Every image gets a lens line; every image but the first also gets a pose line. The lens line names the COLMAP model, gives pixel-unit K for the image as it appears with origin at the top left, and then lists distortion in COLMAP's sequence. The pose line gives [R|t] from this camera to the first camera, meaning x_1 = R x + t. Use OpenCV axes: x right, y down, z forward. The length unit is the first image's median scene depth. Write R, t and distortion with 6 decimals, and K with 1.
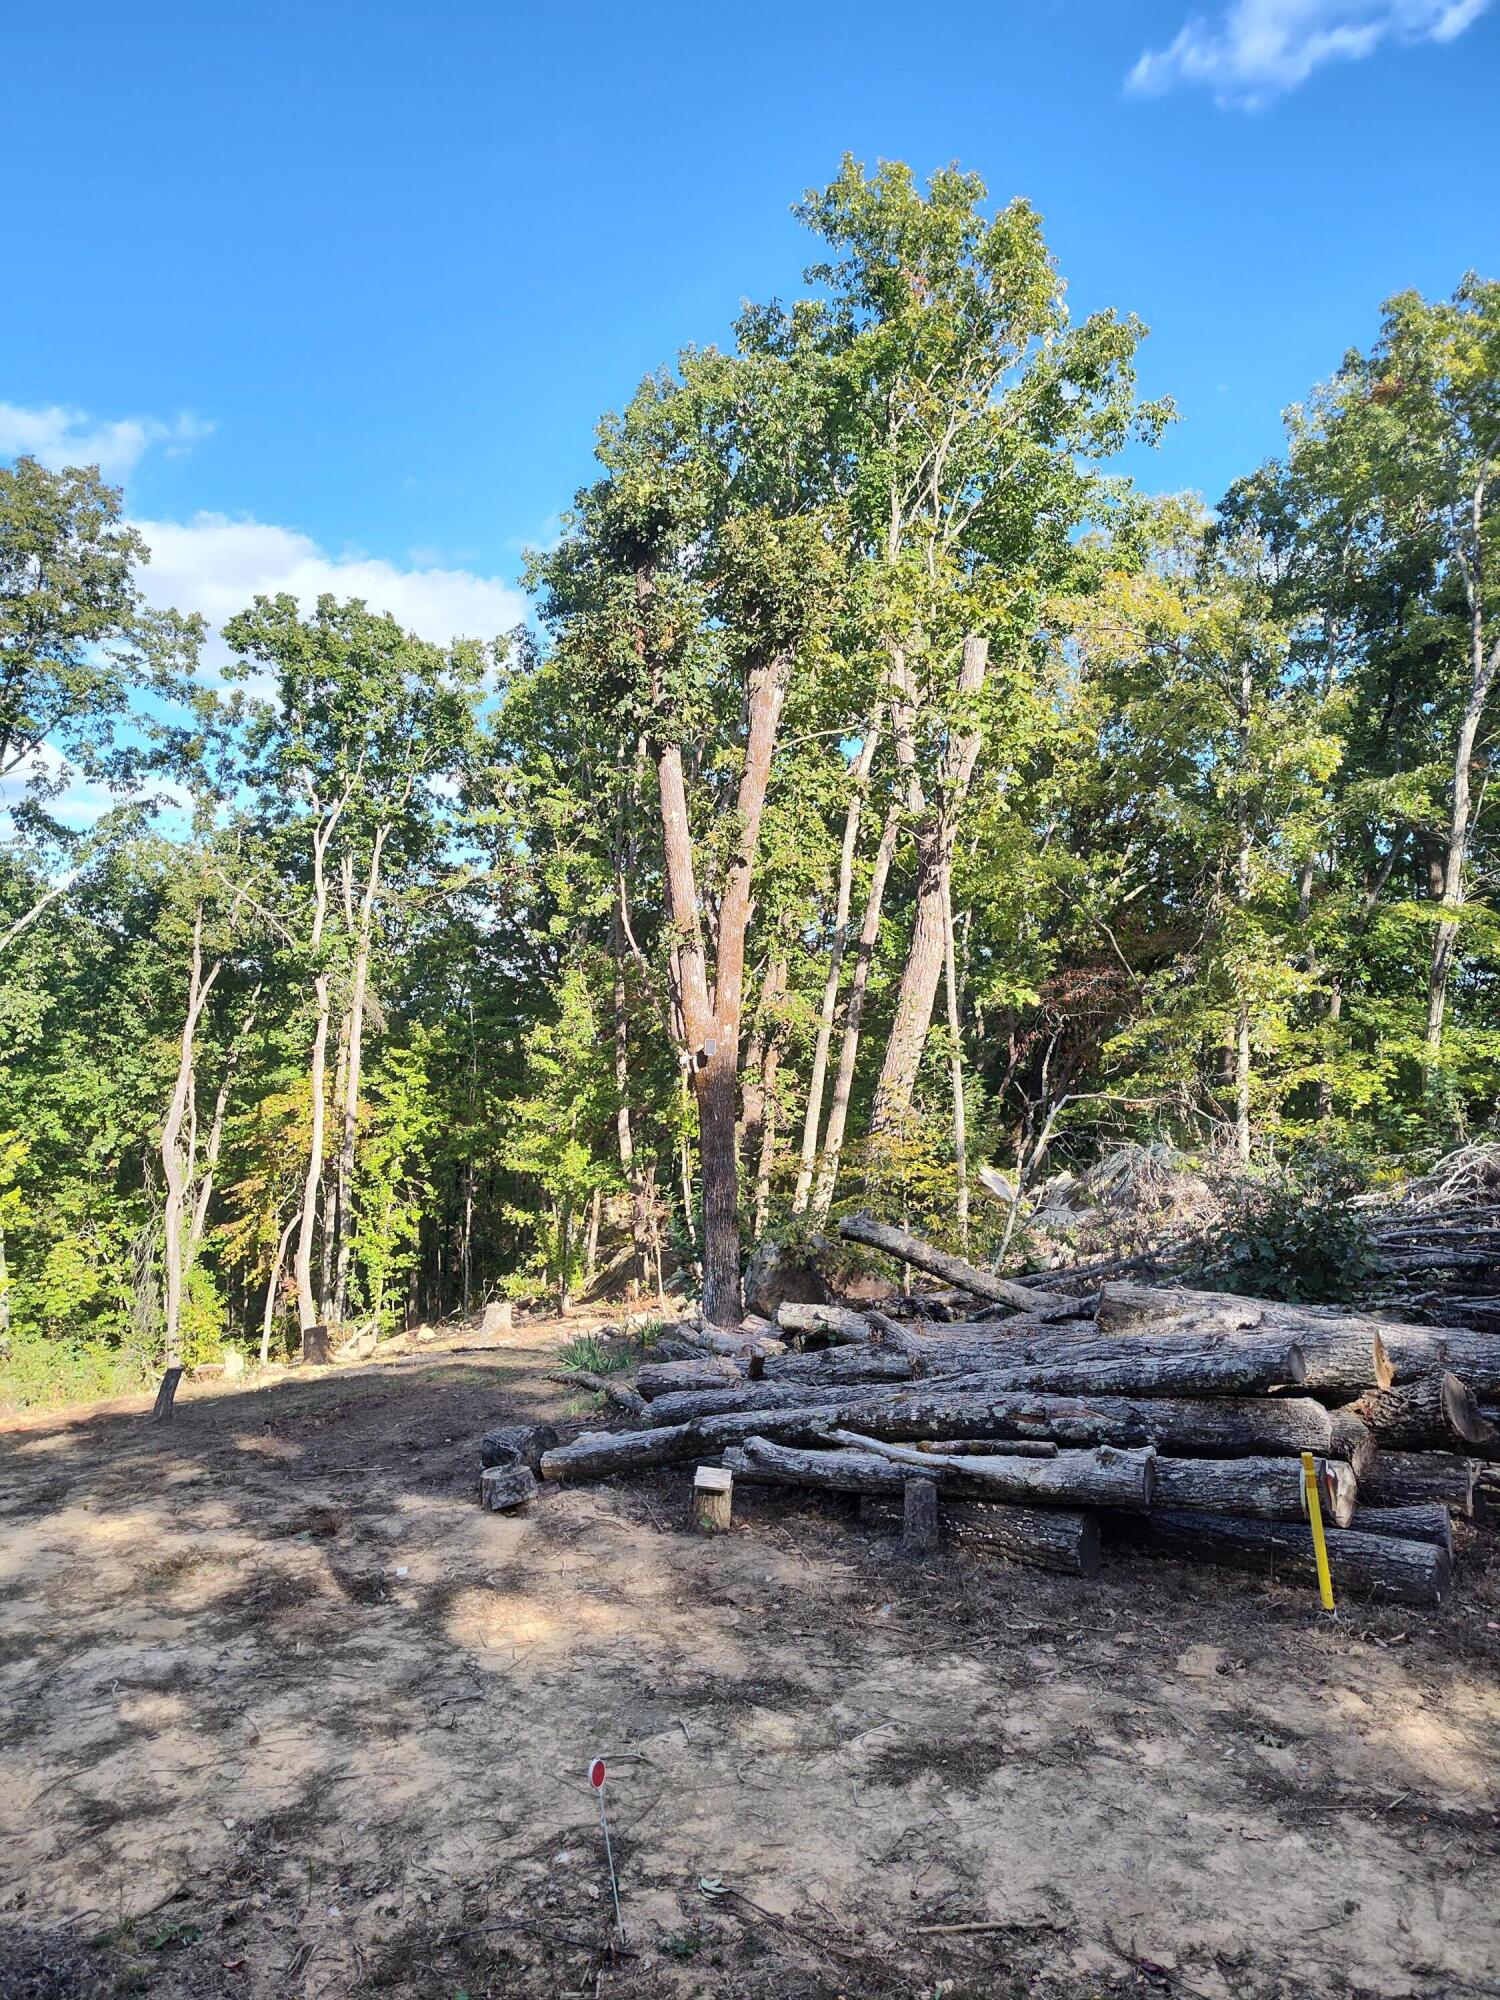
lens RADIAL K [[1351.6, 0, 737.6], [0, 1351.6, 1007.6], [0, 0, 1]] dist [0.044353, -0.047707]
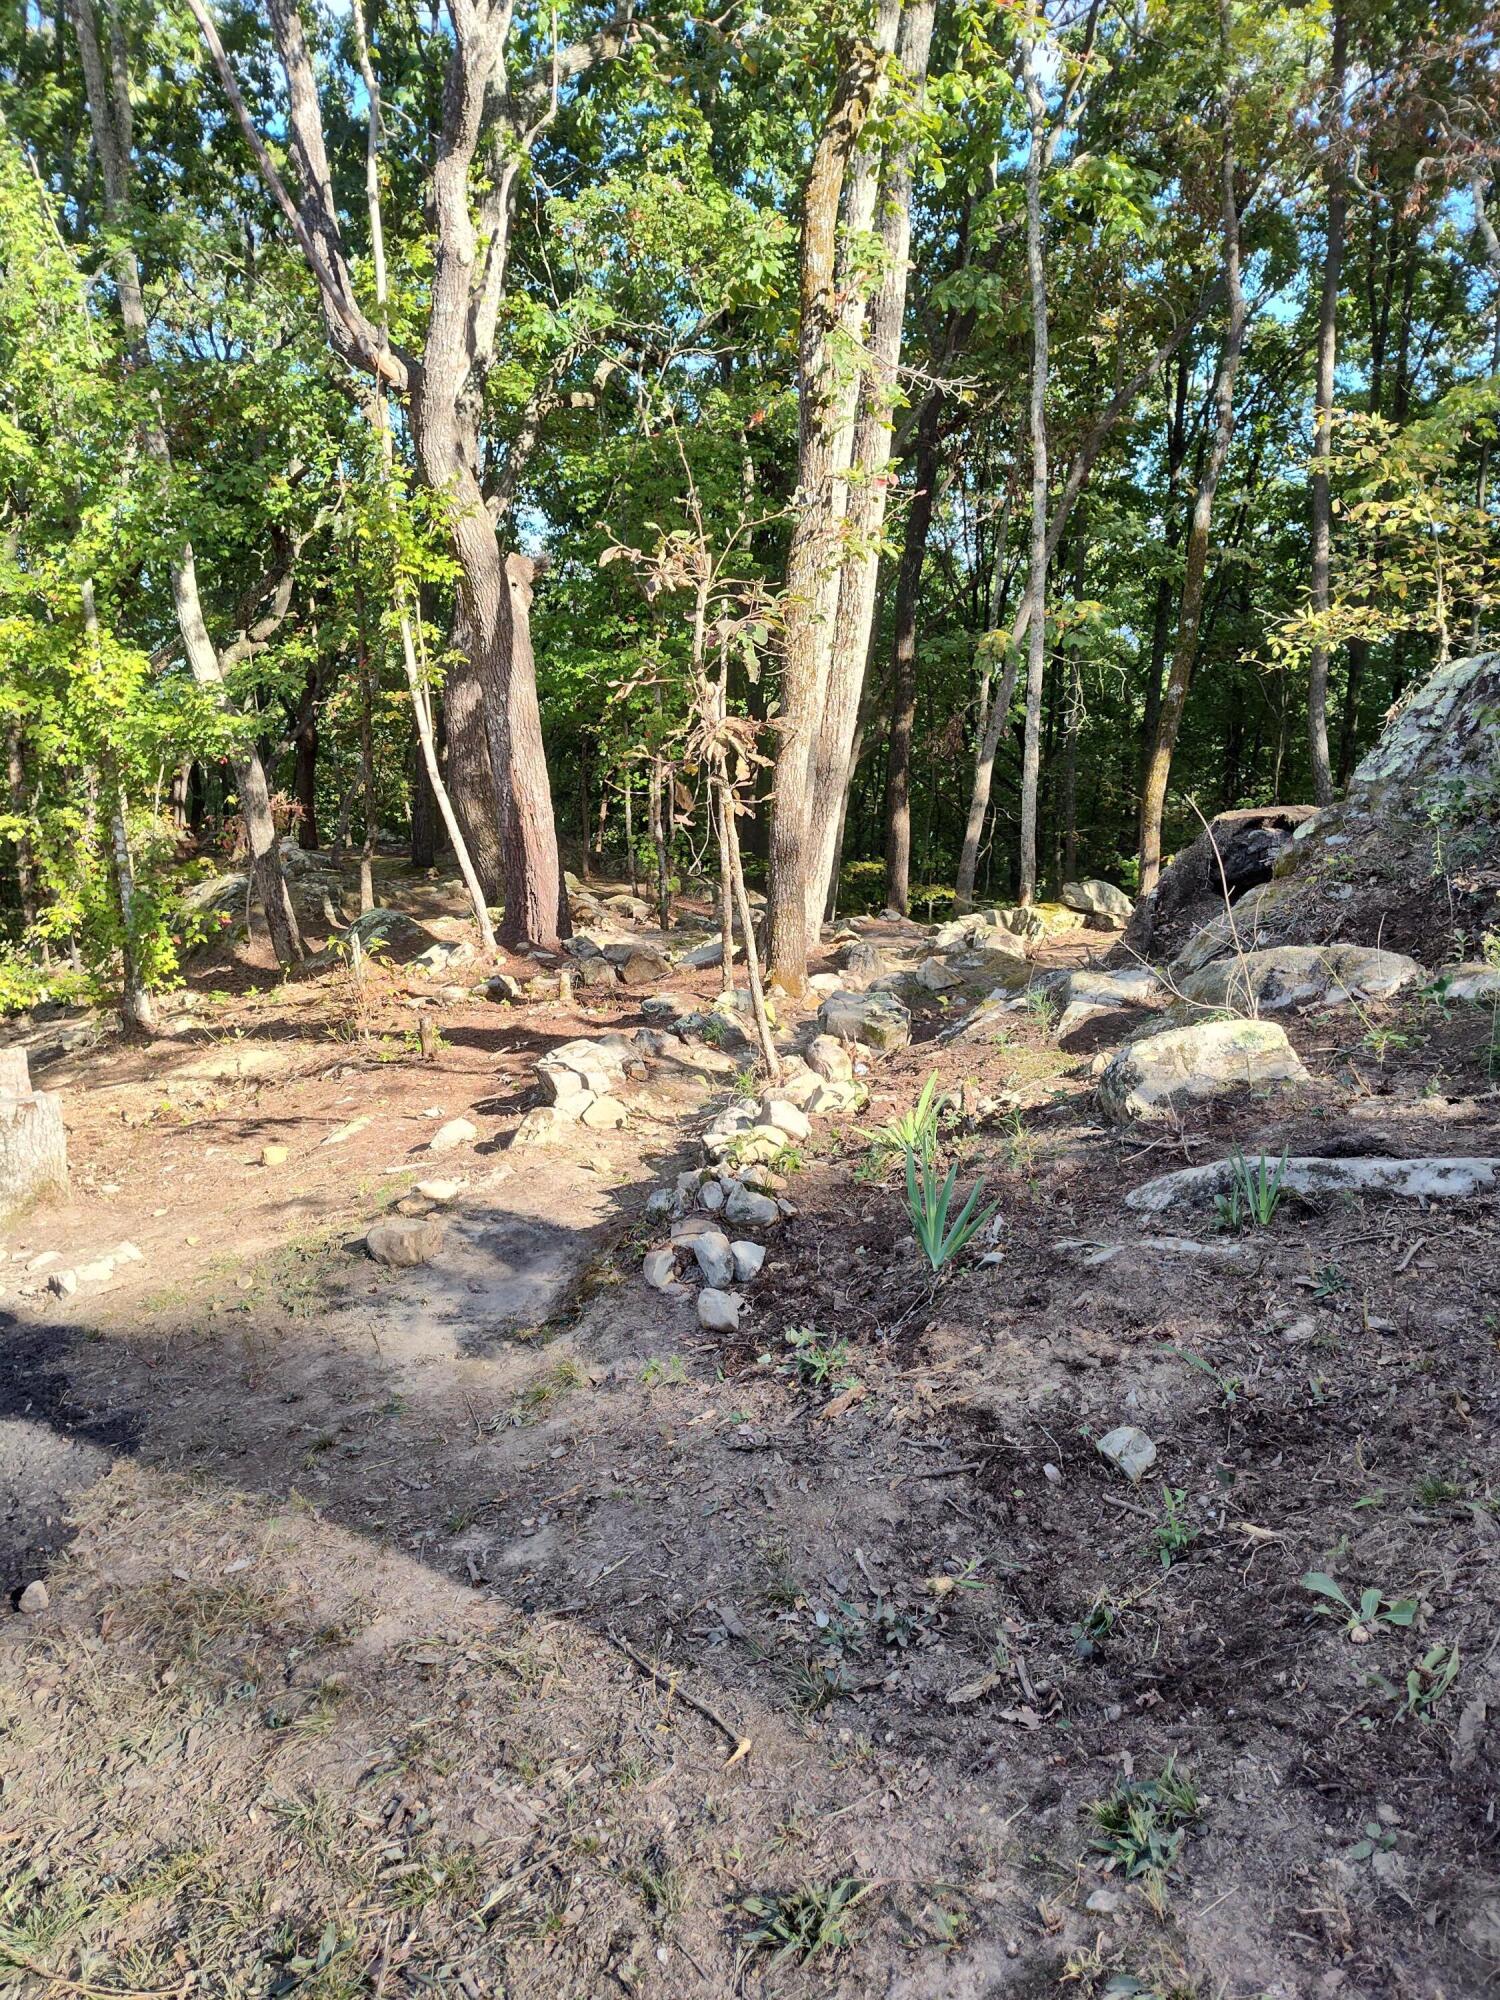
lens RADIAL K [[1351.6, 0, 708.5], [0, 1351.6, 990.5], [0, 0, 1]] dist [0.044353, -0.047707]
pose [[0.933844, -0.137742, 0.330095, -0.076883], [0.045548, 0.961158, 0.272214, 0.077099], [-0.354769, -0.239170, 0.903846, 0.411041]]
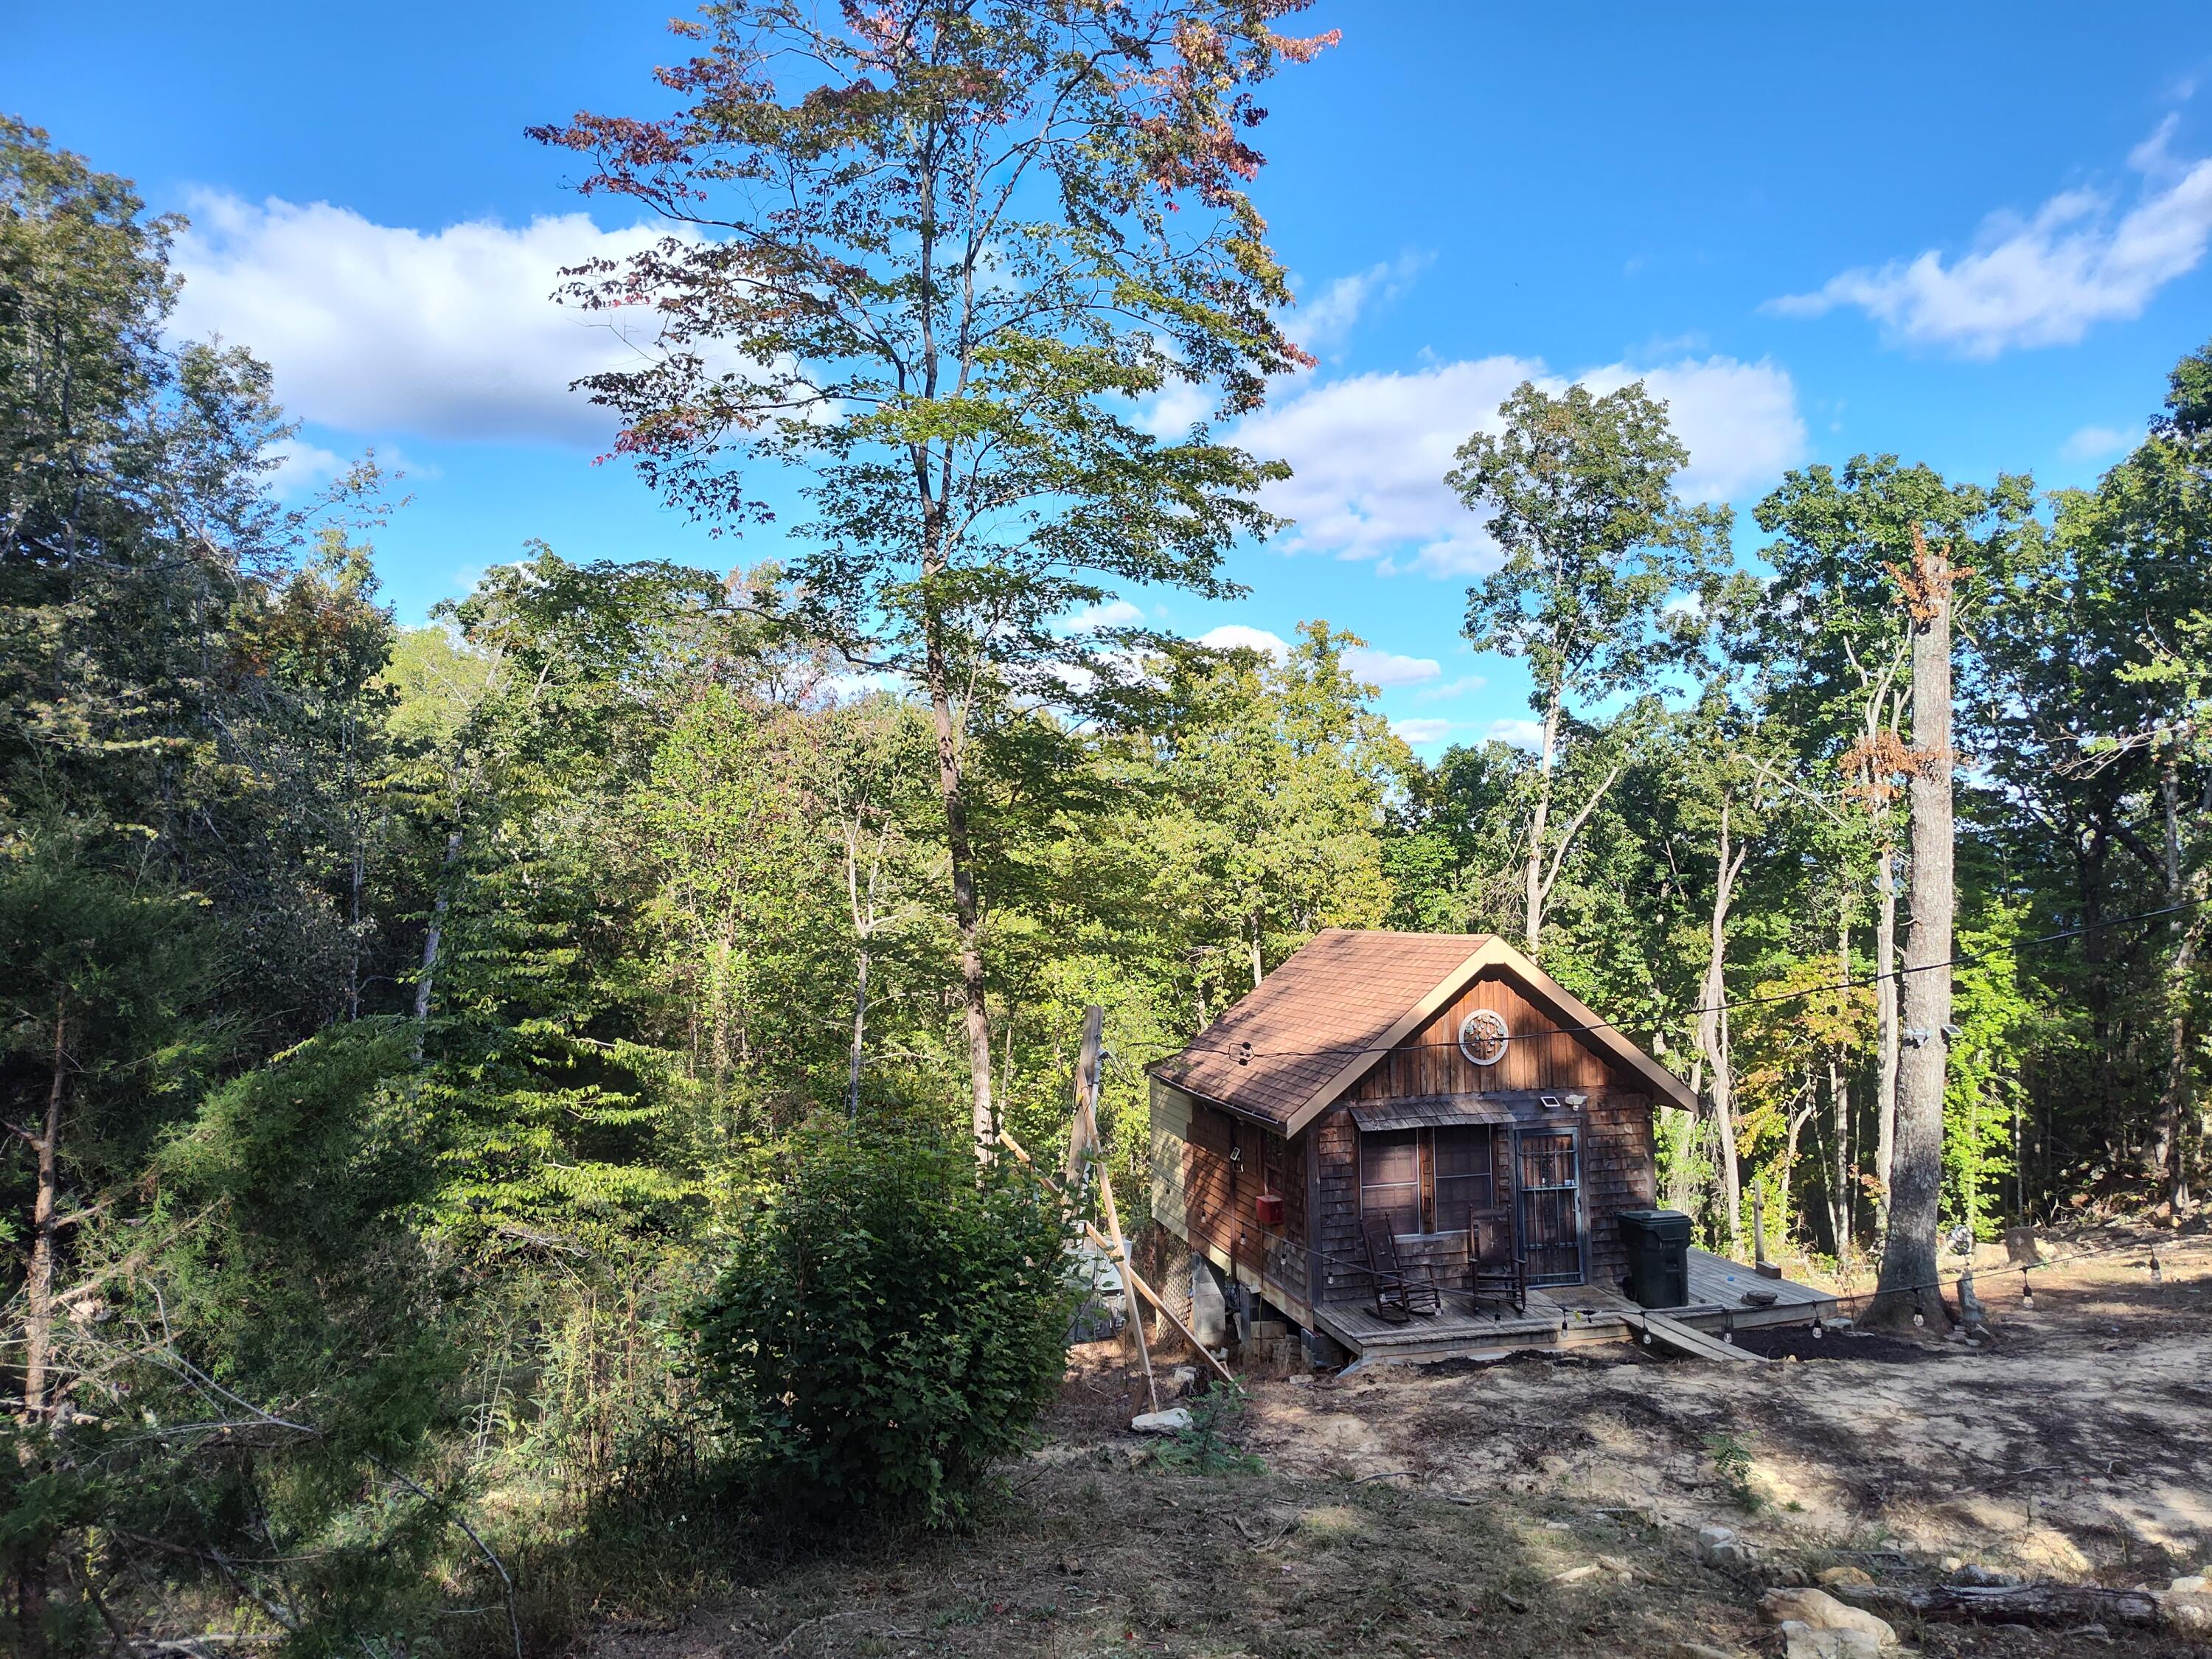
lens RADIAL K [[1494.9, 0, 1125.9], [0, 1494.9, 846.4], [0, 0, 1]] dist [0.044353, -0.047707]
pose [[0.846826, -0.055080, -0.529010, -0.189684], [0.042695, 0.998453, -0.035613, -0.014816], [0.530154, 0.007572, 0.847868, -0.163453]]
